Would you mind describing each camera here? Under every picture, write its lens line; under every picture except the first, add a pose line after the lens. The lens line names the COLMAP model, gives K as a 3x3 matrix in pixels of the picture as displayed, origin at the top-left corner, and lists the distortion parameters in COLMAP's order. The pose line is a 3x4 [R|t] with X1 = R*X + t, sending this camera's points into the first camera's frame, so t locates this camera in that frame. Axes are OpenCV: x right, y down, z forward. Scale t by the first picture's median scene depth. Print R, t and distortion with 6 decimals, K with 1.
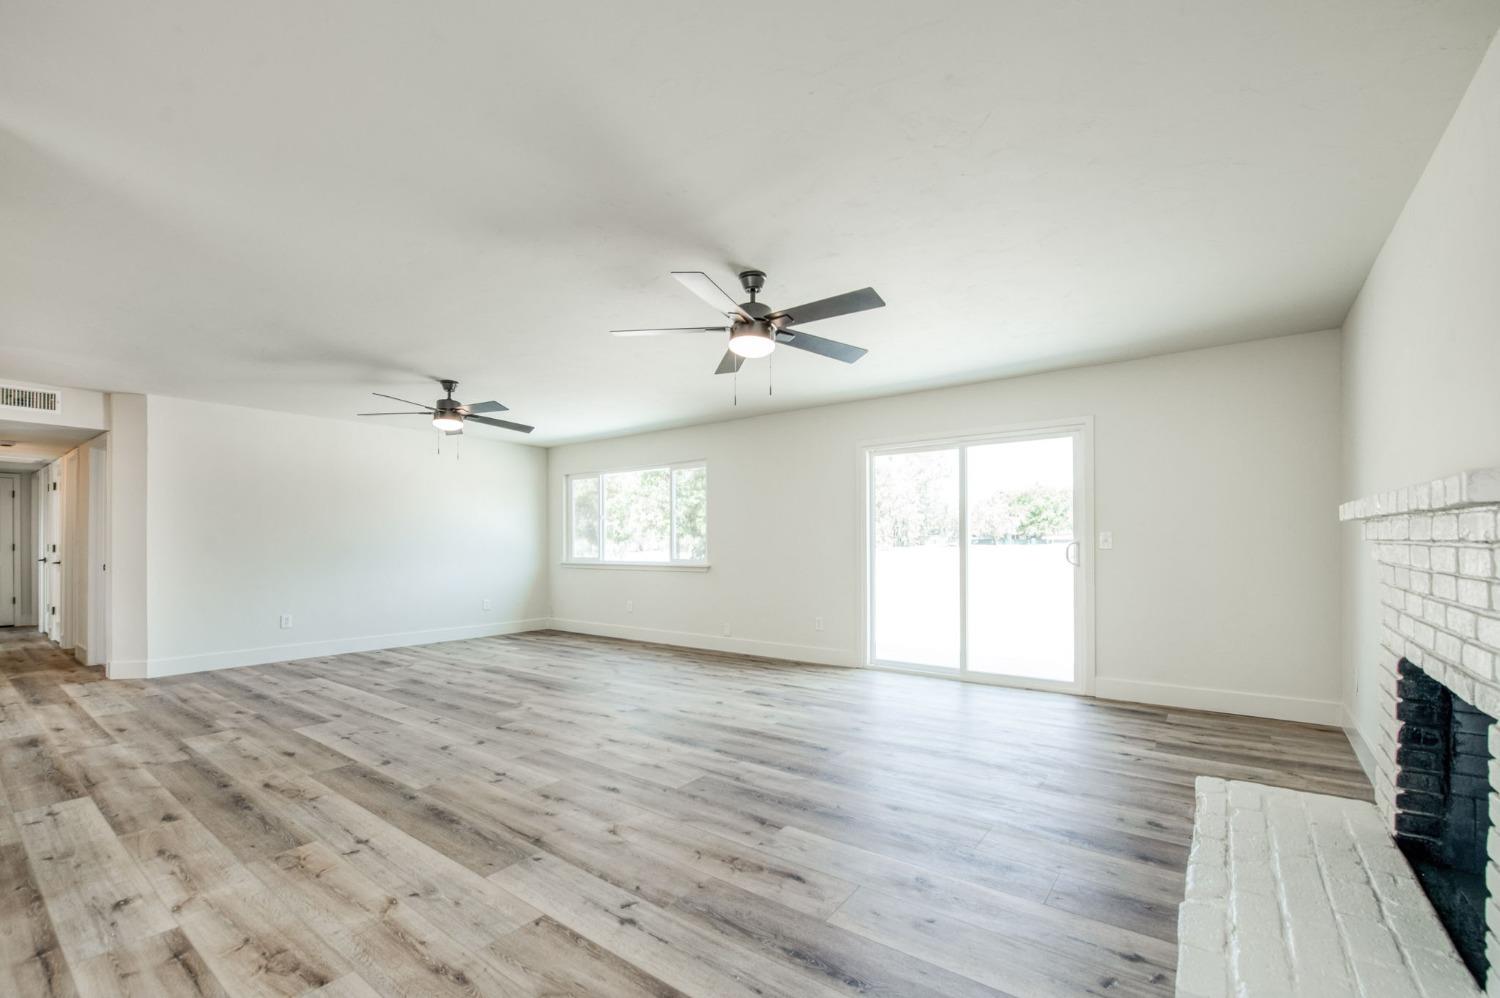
lens RADIAL K [[605.0, 0, 755.4], [0, 605.0, 500.3], [0, 0, 1]] dist [-0.001178, -0.000083]
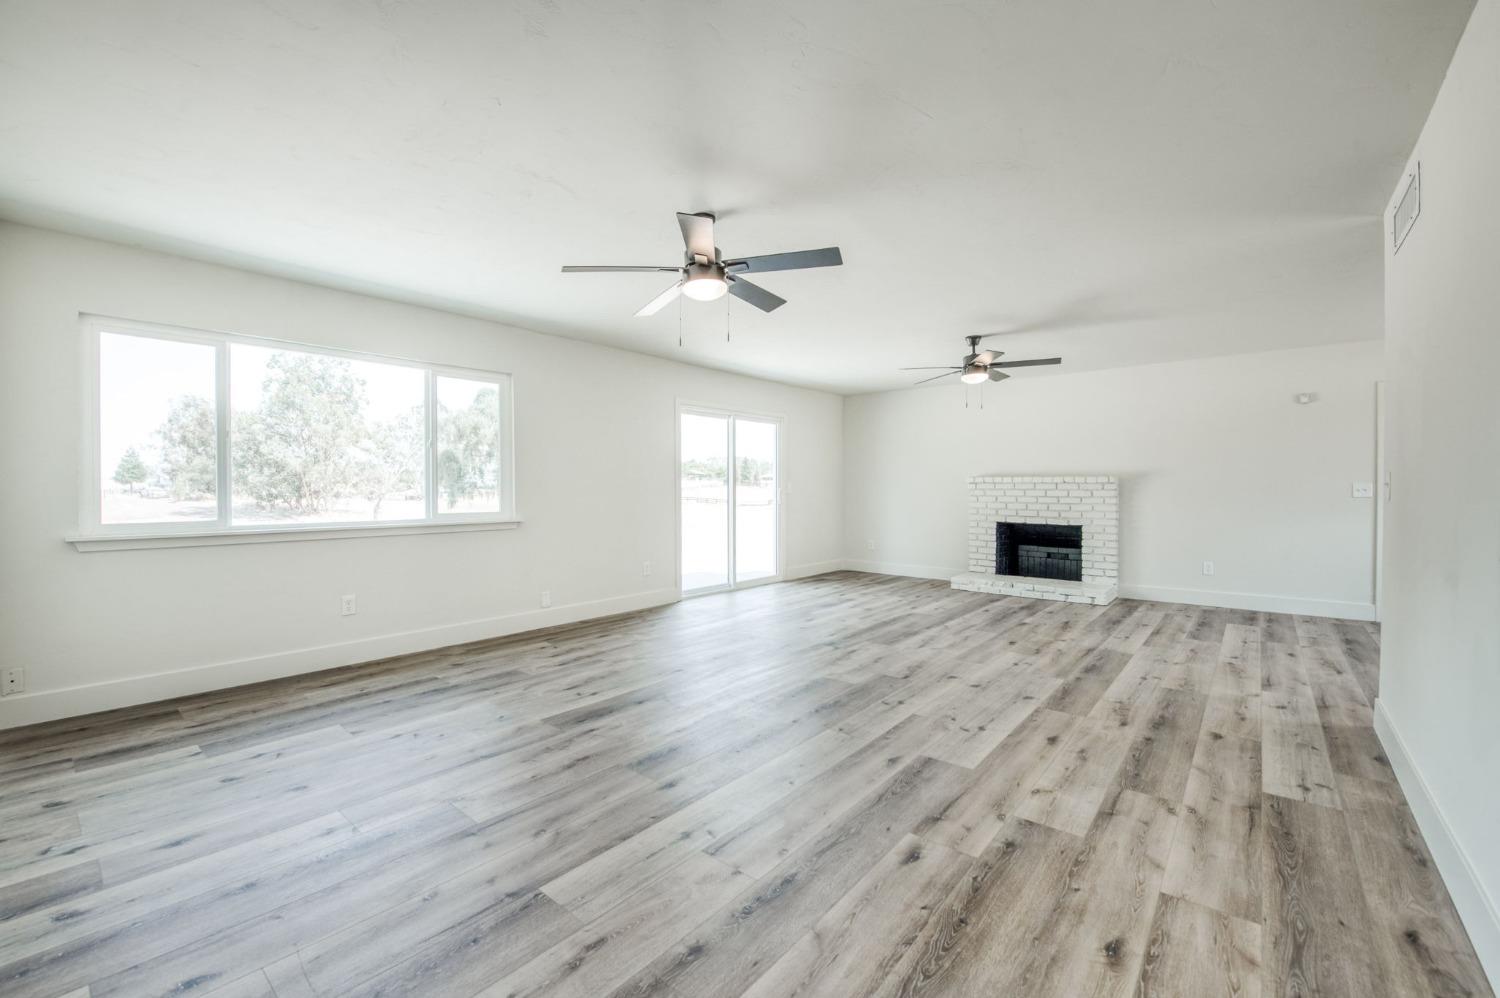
lens RADIAL K [[605.0, 0, 755.4], [0, 605.0, 500.3], [0, 0, 1]] dist [-0.001178, -0.000083]
pose [[0.074599, -0.014301, 0.997111, -1.788186], [-0.072606, 0.997165, 0.019734, 0.110830], [-0.994567, -0.073869, 0.073350, 1.502404]]
